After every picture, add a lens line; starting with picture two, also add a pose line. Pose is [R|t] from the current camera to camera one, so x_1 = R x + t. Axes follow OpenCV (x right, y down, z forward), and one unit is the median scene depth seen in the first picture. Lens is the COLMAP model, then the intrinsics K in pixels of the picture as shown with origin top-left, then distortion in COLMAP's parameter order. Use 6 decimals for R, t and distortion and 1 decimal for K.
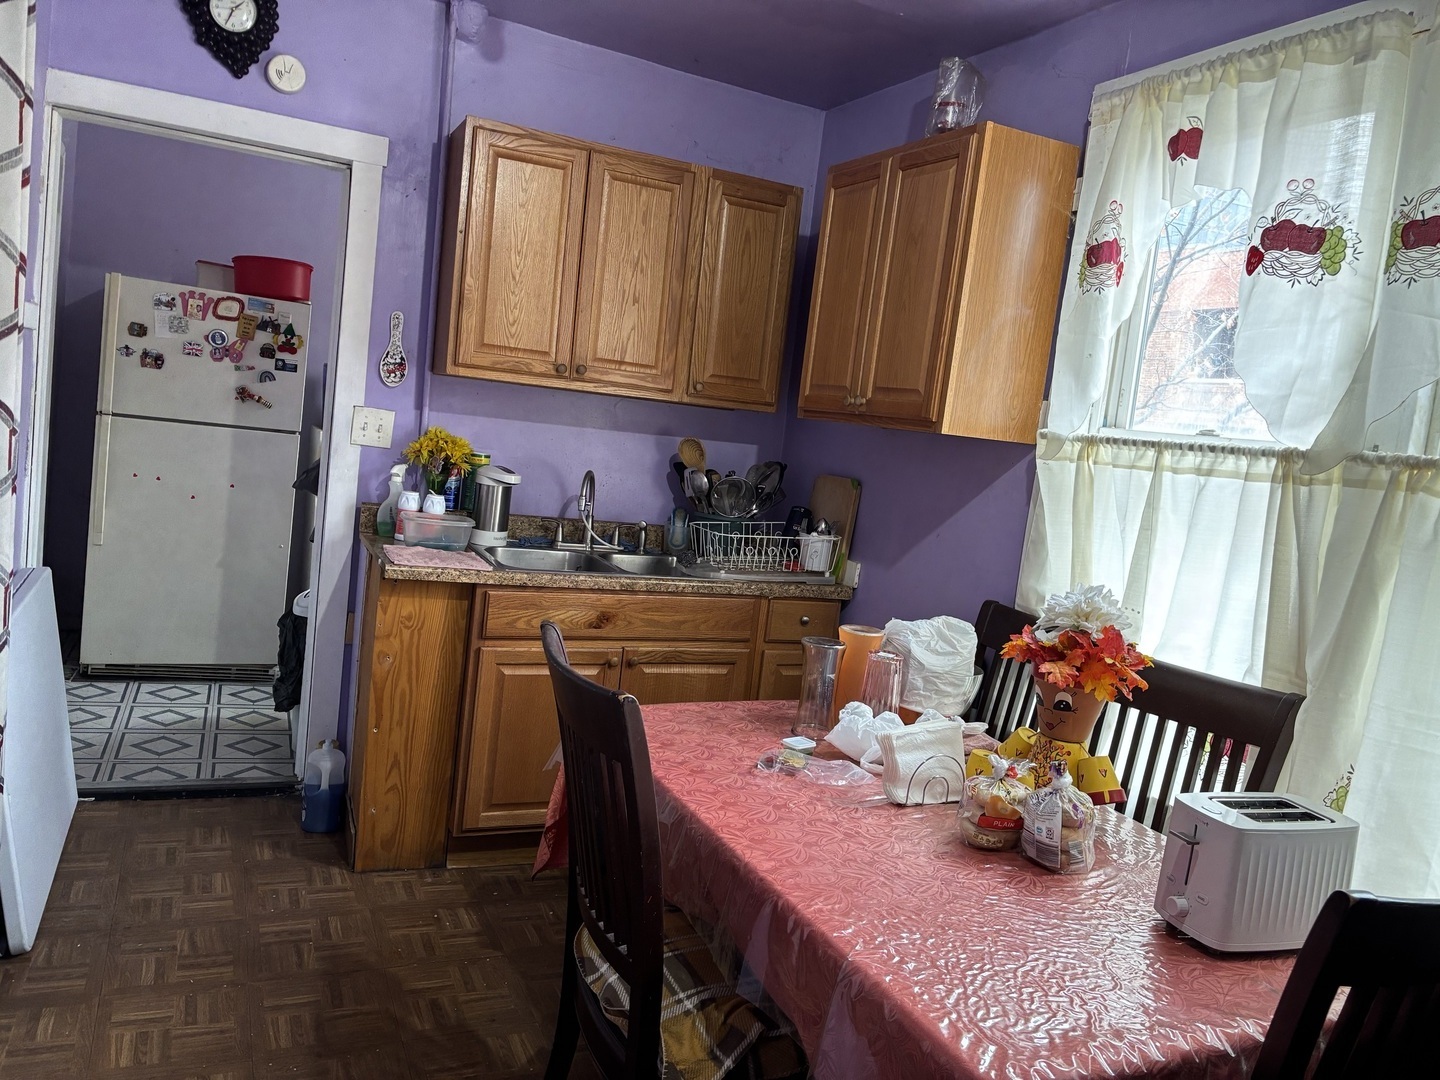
lens RADIAL K [[1050.0, 0, 743.0], [0, 1050.0, 530.8], [0, 0, 1]] dist [0.046107, -0.051980]
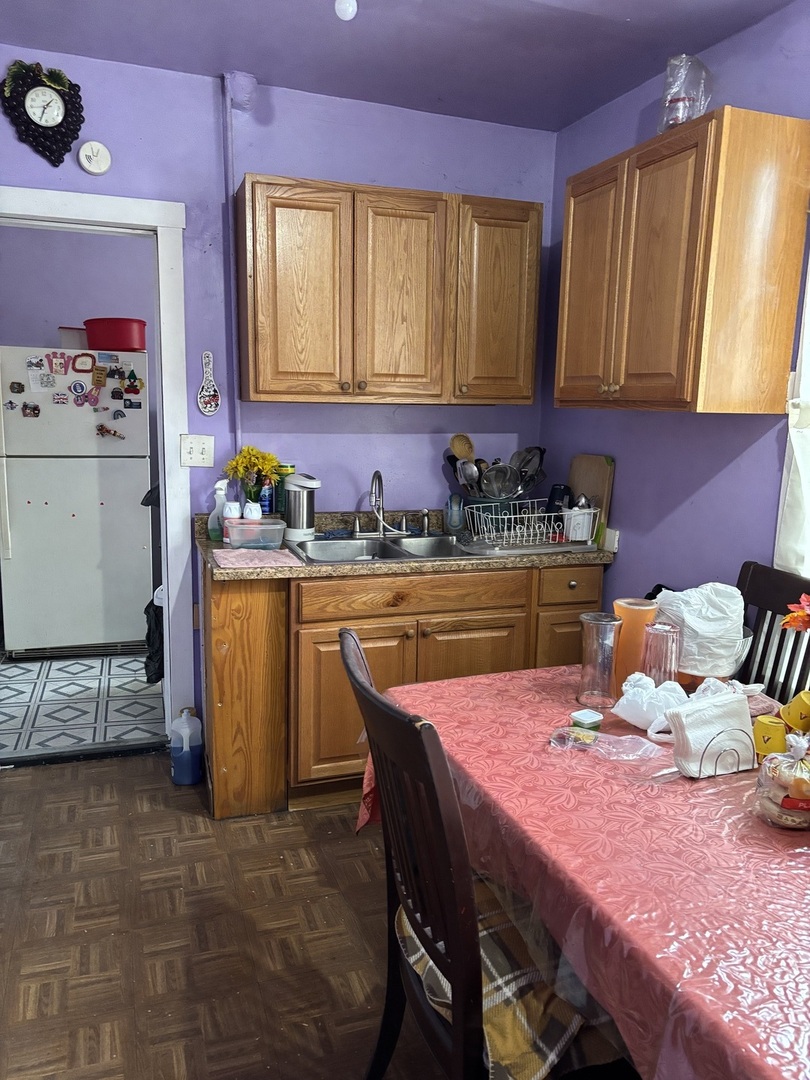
lens RADIAL K [[787.5, 0, 405.0], [0, 787.5, 540.0], [0, 0, 1]] dist [0.046107, -0.051980]
pose [[0.989133, -0.075832, -0.125958, -0.013317], [0.083156, 0.995076, 0.053932, -0.033326], [0.121248, -0.063820, 0.990568, 0.166738]]
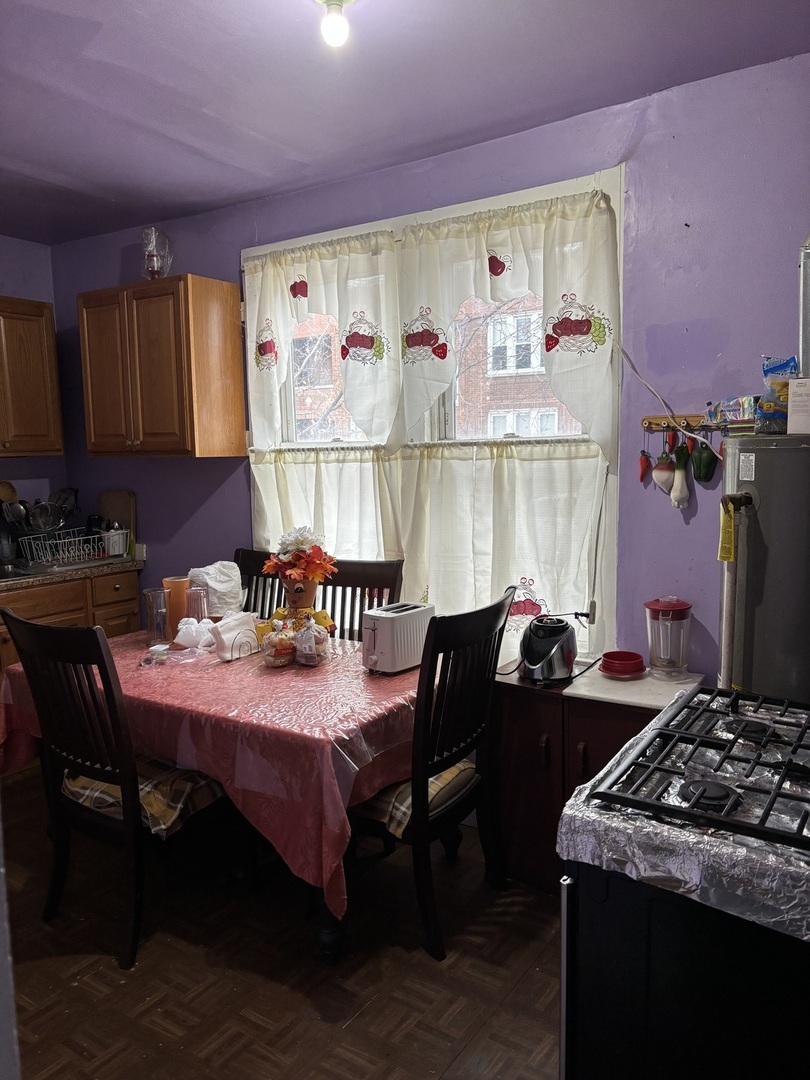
lens RADIAL K [[781.6, 0, 405.0], [0, 781.6, 540.0], [0, 0, 1]] dist [0.157821, -0.354356]
pose [[0.850726, -0.187573, 0.491001, -0.187180], [0.169186, 0.982161, 0.082069, -0.009018], [-0.497636, 0.013252, 0.867285, -0.295032]]
